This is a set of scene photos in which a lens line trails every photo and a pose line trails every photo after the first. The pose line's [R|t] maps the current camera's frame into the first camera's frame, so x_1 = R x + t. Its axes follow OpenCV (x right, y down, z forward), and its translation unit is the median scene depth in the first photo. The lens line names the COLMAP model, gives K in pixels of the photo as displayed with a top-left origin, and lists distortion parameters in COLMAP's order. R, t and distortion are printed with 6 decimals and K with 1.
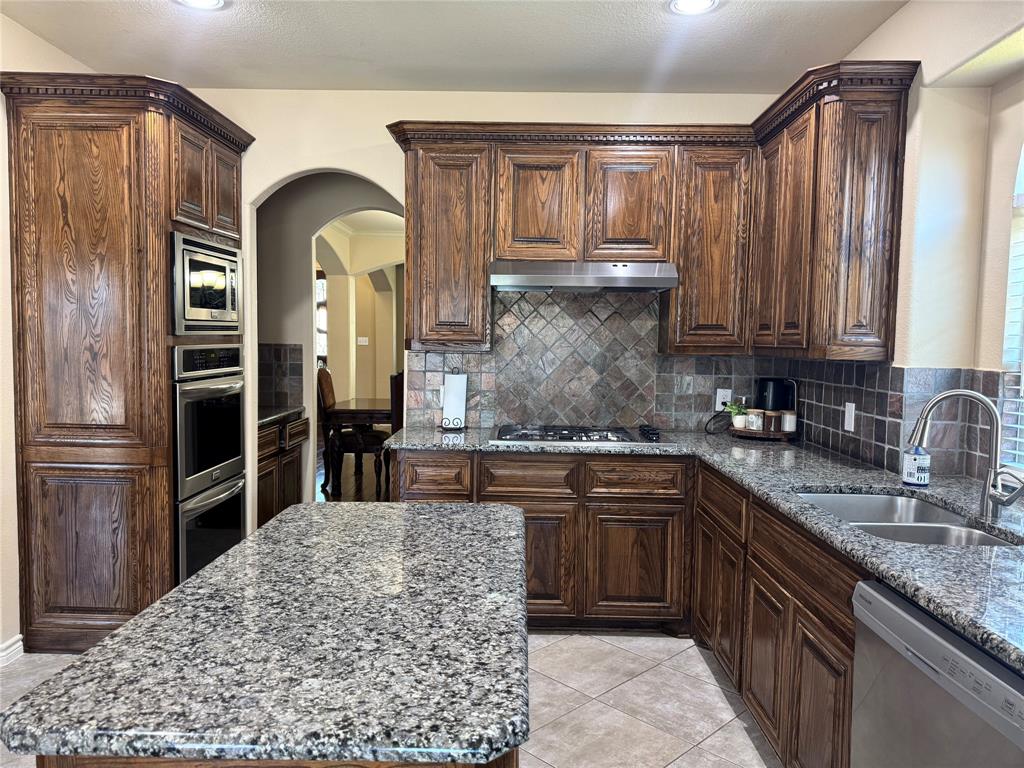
lens RADIAL K [[715.8, 0, 518.4], [0, 715.8, 388.7], [0, 0, 1]] dist [0.073505, -0.085281]
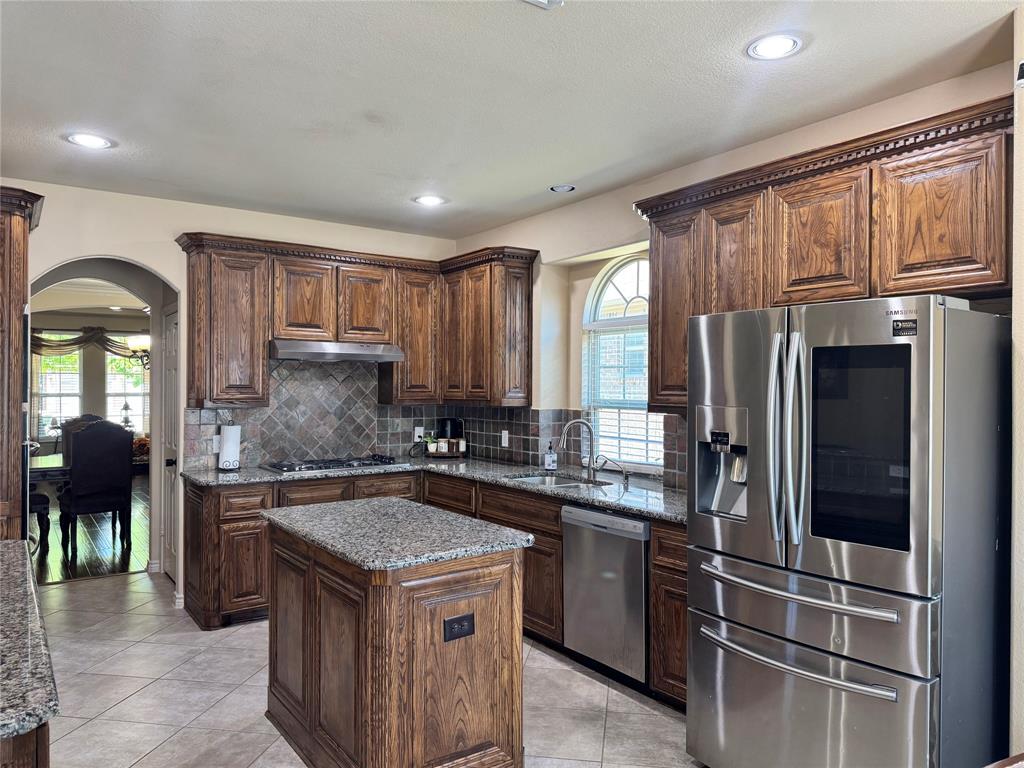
lens RADIAL K [[715.8, 0, 534.2], [0, 715.8, 386.9], [0, 0, 1]] dist [0.073505, -0.085281]
pose [[0.794840, -0.013278, 0.606674, -0.496298], [0.051409, 0.997640, -0.045519, -0.003246], [-0.604638, 0.067368, 0.793646, -0.386095]]
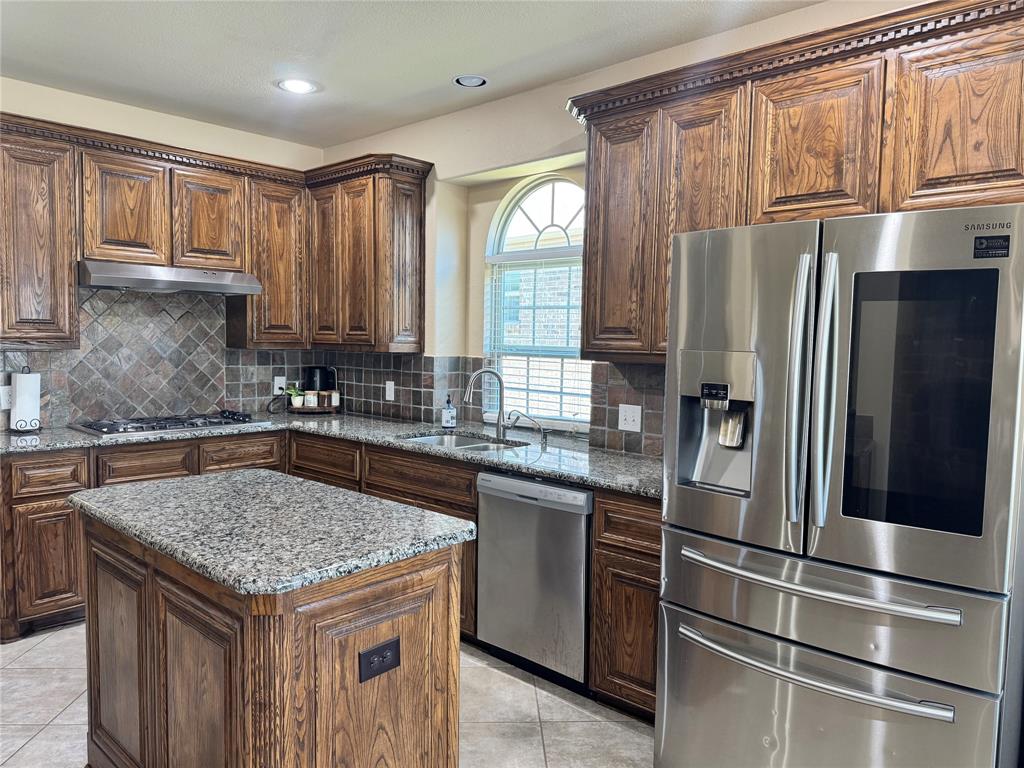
lens RADIAL K [[715.8, 0, 522.3], [0, 715.8, 385.2], [0, 0, 1]] dist [0.073505, -0.085281]
pose [[0.665322, -0.053981, 0.744602, -0.420533], [0.046169, 0.998448, 0.031130, -0.004951], [-0.745128, 0.013667, 0.666782, -0.157567]]
